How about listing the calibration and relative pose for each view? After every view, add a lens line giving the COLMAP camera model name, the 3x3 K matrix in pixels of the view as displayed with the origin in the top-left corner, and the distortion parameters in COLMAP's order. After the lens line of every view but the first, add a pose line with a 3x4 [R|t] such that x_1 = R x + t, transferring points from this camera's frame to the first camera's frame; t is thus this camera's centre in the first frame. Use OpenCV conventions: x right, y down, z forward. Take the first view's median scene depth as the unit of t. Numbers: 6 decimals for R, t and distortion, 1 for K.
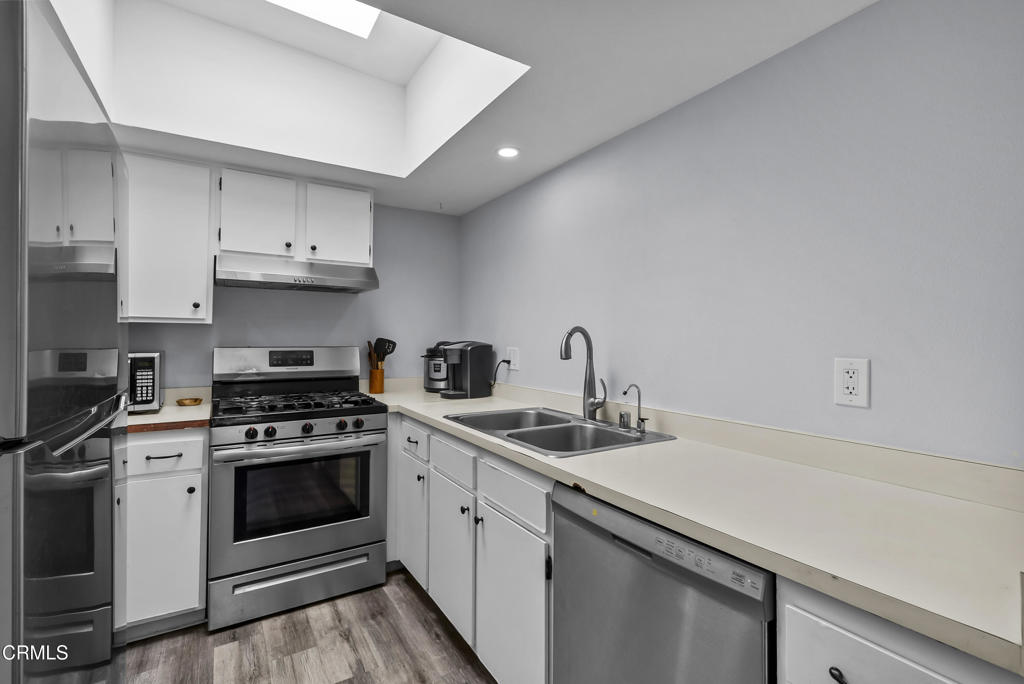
lens RADIAL K [[469.4, 0, 513.3], [0, 469.4, 335.9], [0, 0, 1]] dist [0.002001, 0.000662]
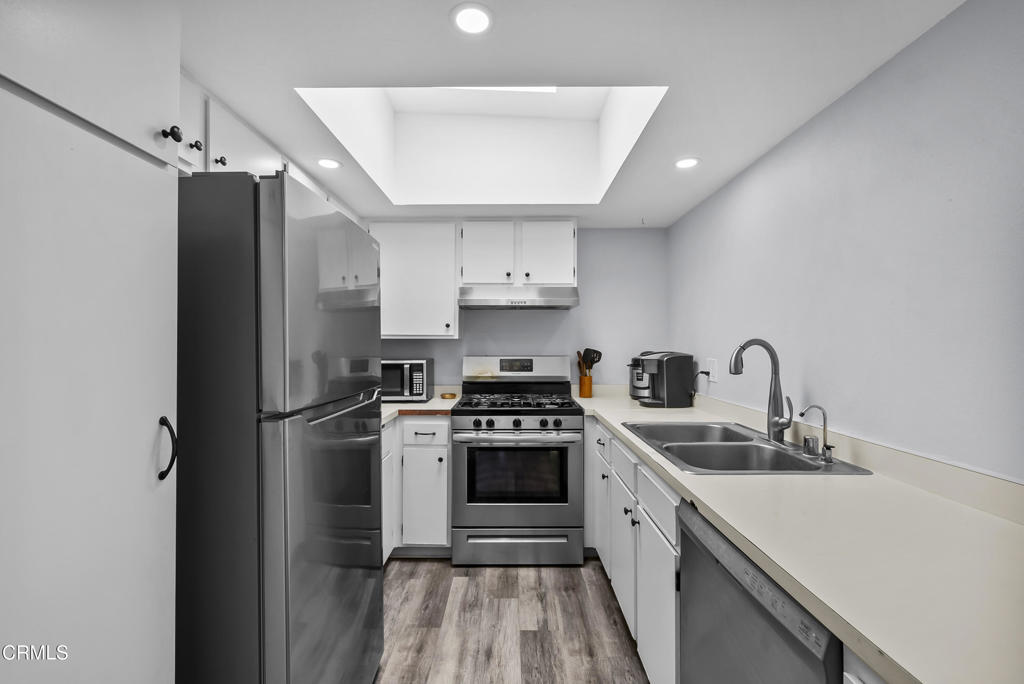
lens RADIAL K [[449.3, 0, 510.4], [0, 449.3, 346.4], [0, 0, 1]] dist [-0.002199, -0.000117]
pose [[0.846314, -0.002368, -0.532679, 0.178549], [0.008073, 0.999932, 0.008381, -0.014469], [0.532623, -0.011393, 0.846276, -0.007564]]
